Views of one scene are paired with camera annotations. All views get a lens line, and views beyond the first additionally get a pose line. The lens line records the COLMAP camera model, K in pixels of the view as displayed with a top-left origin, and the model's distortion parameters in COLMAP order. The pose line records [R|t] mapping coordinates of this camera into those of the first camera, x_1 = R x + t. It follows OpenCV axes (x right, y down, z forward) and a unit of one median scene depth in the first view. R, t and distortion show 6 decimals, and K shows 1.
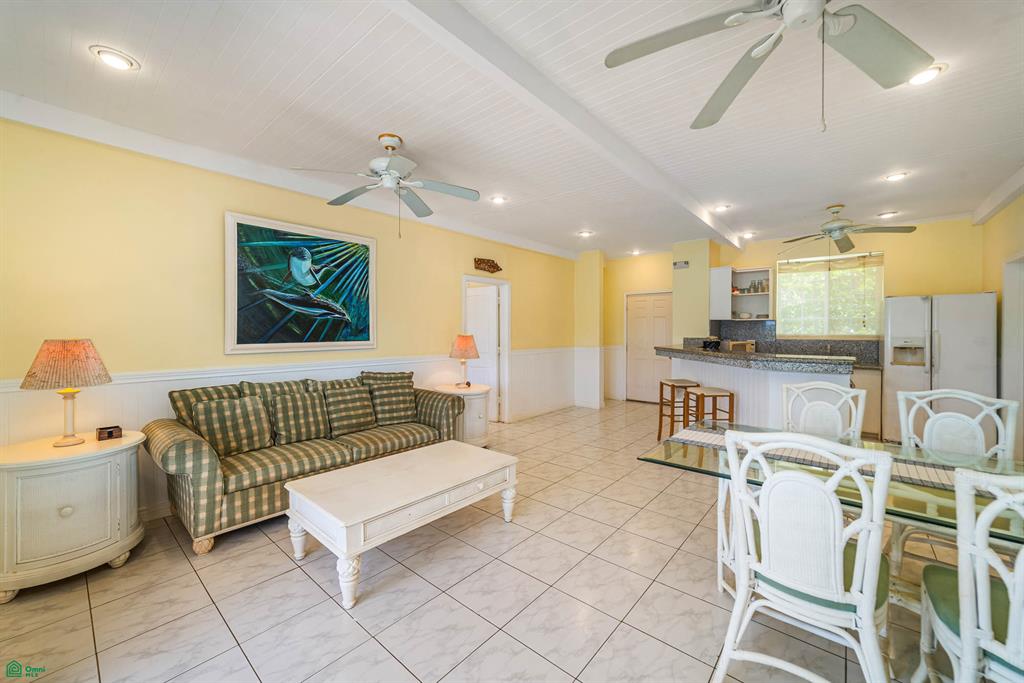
lens RADIAL K [[387.2, 0, 516.5], [0, 387.2, 336.5], [0, 0, 1]] dist [-0.001045, 0.000030]
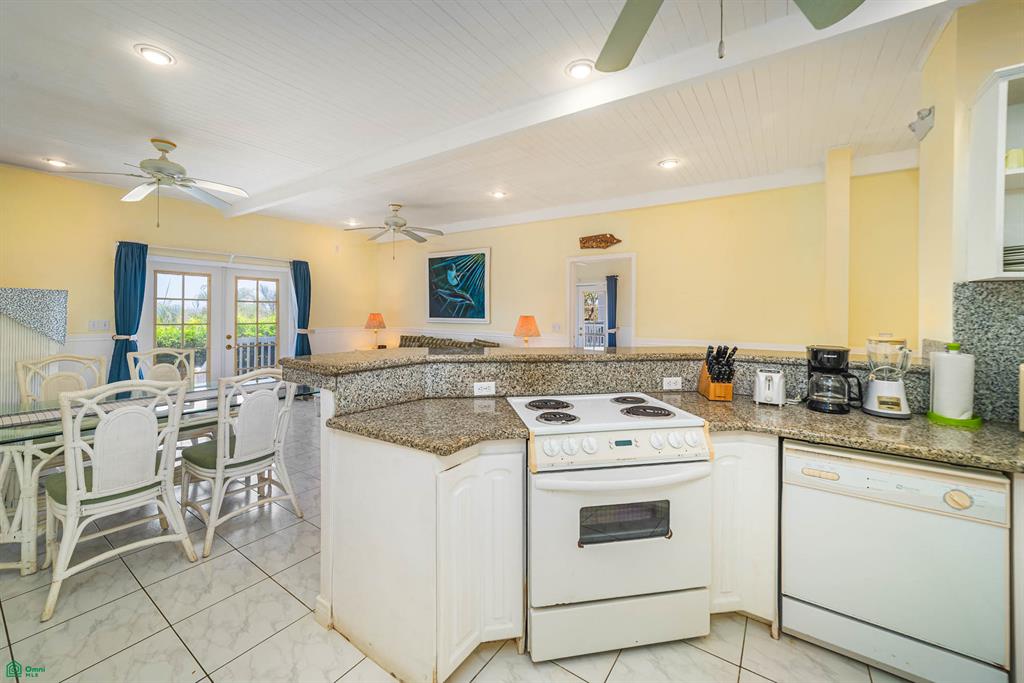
lens RADIAL K [[388.7, 0, 502.4], [0, 388.7, 316.7], [0, 0, 1]] dist [0.001704, 0.000864]
pose [[0.150842, 0.060477, -0.986706, 1.217758], [-0.013011, 0.998162, 0.059190, -0.094654], [0.988472, 0.003910, 0.151352, 0.938335]]
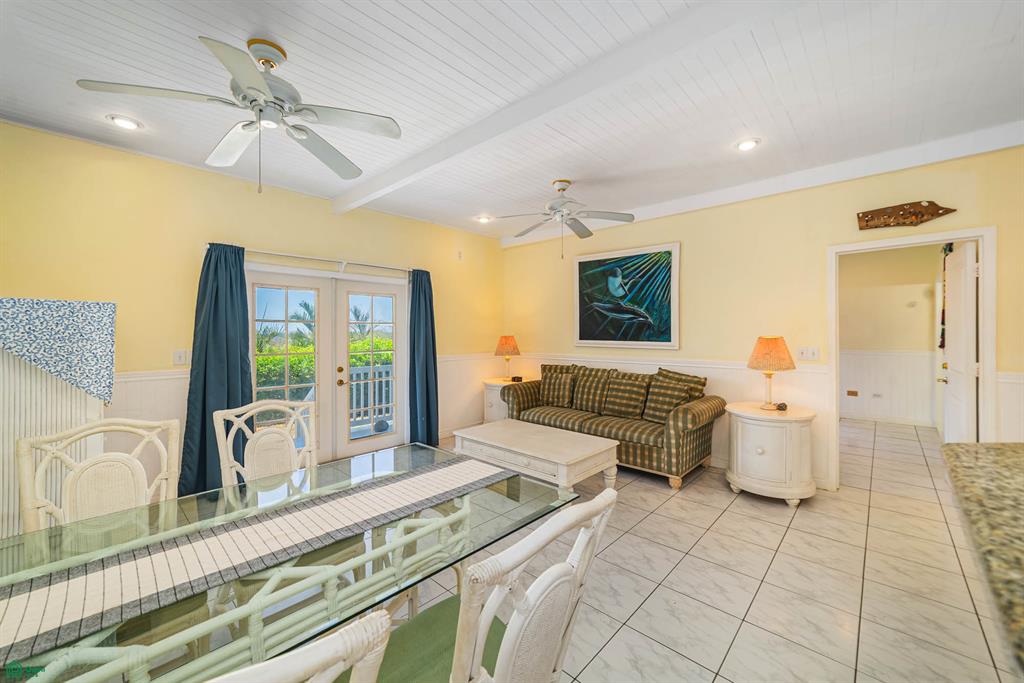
lens RADIAL K [[387.2, 0, 516.5], [0, 387.2, 336.5], [0, 0, 1]] dist [-0.001045, 0.000030]
pose [[0.022931, 0.056250, -0.998153, 0.736438], [0.007036, 0.998382, 0.056424, -0.072922], [0.999712, -0.008317, 0.022498, 0.620850]]
